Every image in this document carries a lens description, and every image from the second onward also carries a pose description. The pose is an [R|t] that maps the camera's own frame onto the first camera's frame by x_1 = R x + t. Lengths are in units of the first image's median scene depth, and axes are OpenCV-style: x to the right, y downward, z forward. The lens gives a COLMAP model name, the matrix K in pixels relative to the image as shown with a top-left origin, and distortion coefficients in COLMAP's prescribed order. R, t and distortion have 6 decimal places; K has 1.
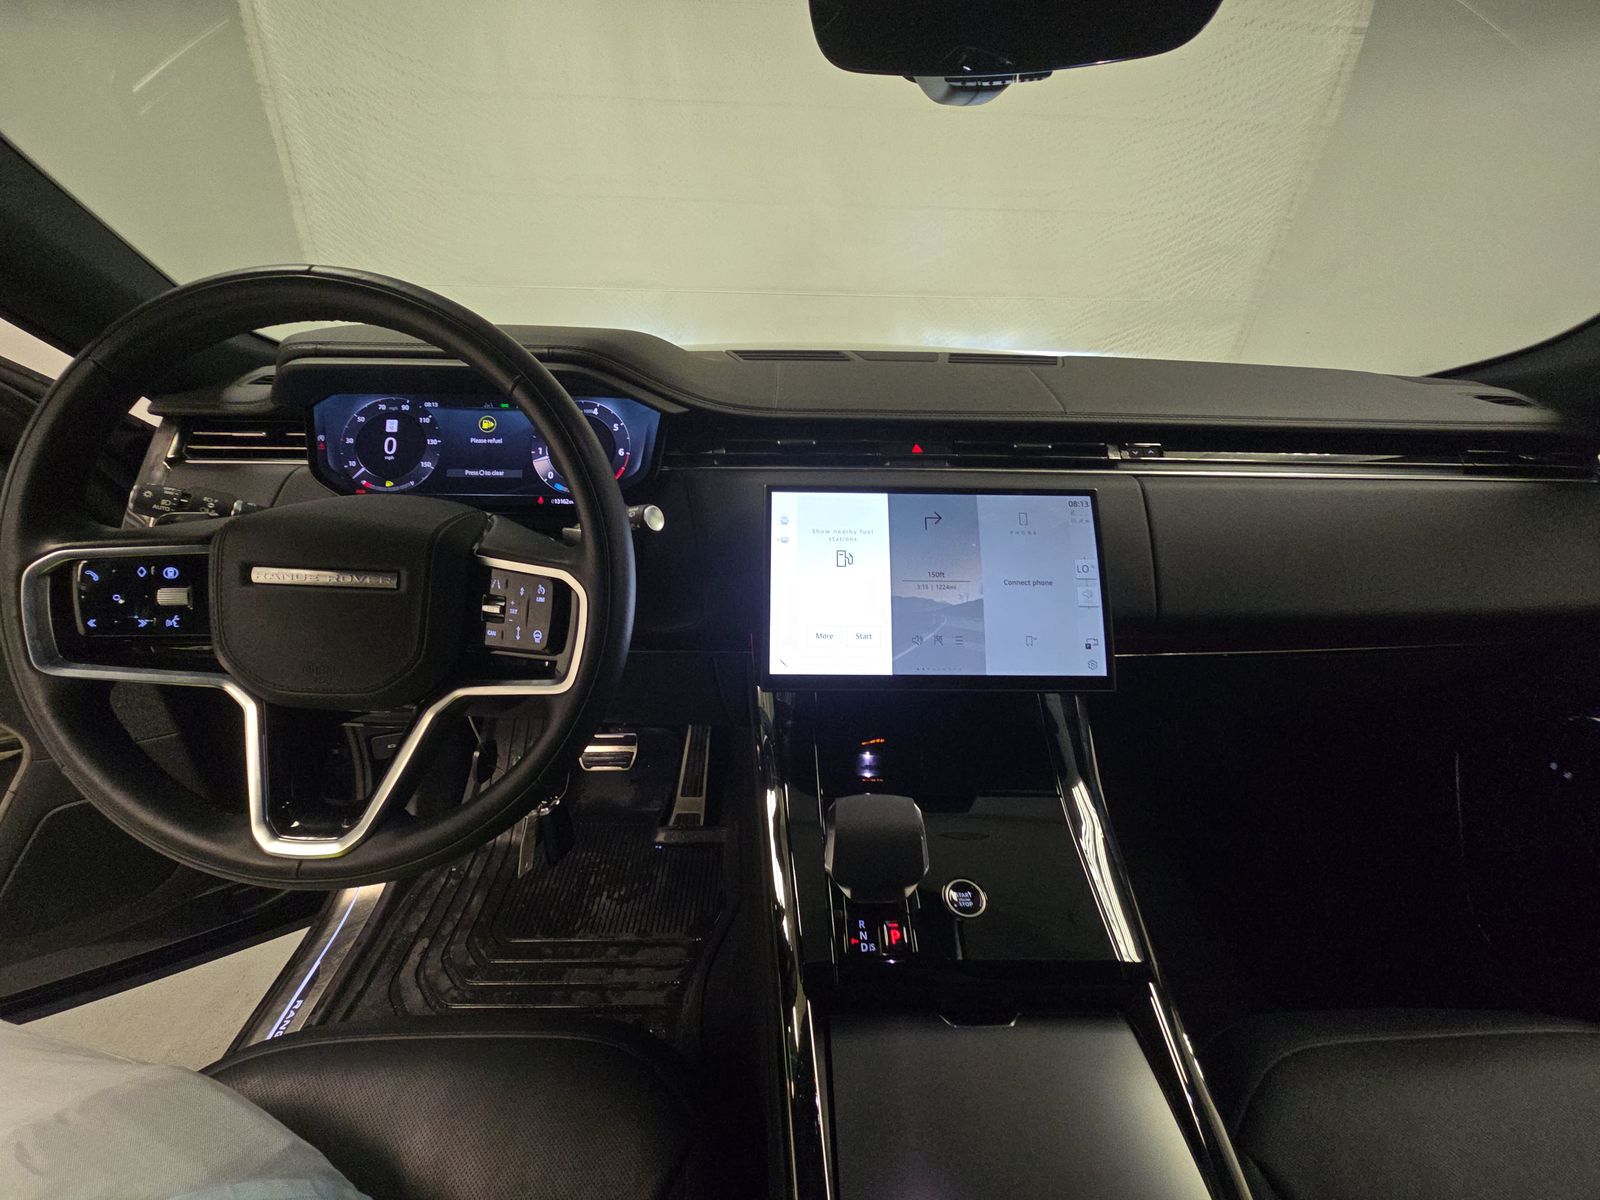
lens RADIAL K [[639.2, 0, 800.0], [0, 639.2, 600.0], [0, 0, 1]] dist [0.000111, 0.000005]
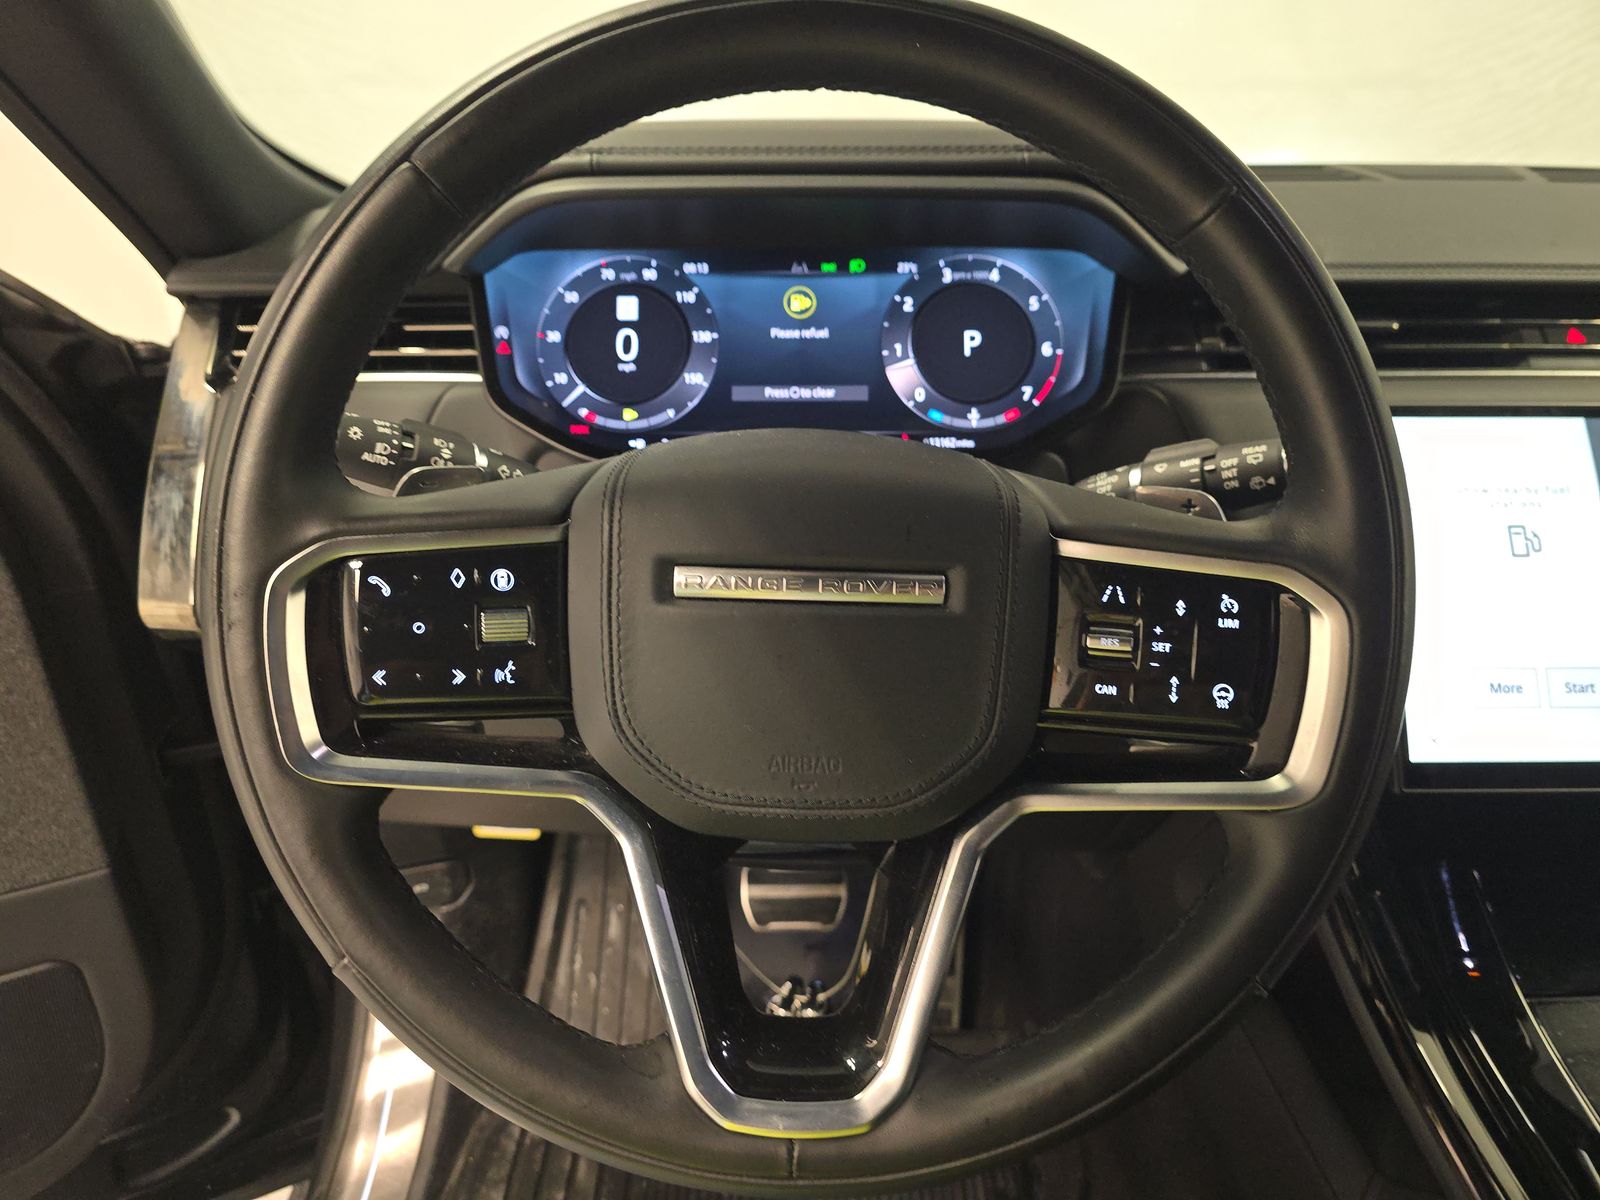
lens RADIAL K [[1087.2, 0, 799.4], [0, 1087.2, 611.3], [0, 0, 1]] dist [0.053963, -0.097035]
pose [[0.999553, -0.010501, -0.027989, -0.471600], [0.010214, 0.999894, -0.010379, -0.003219], [0.028095, 0.010089, 0.999554, 0.077119]]
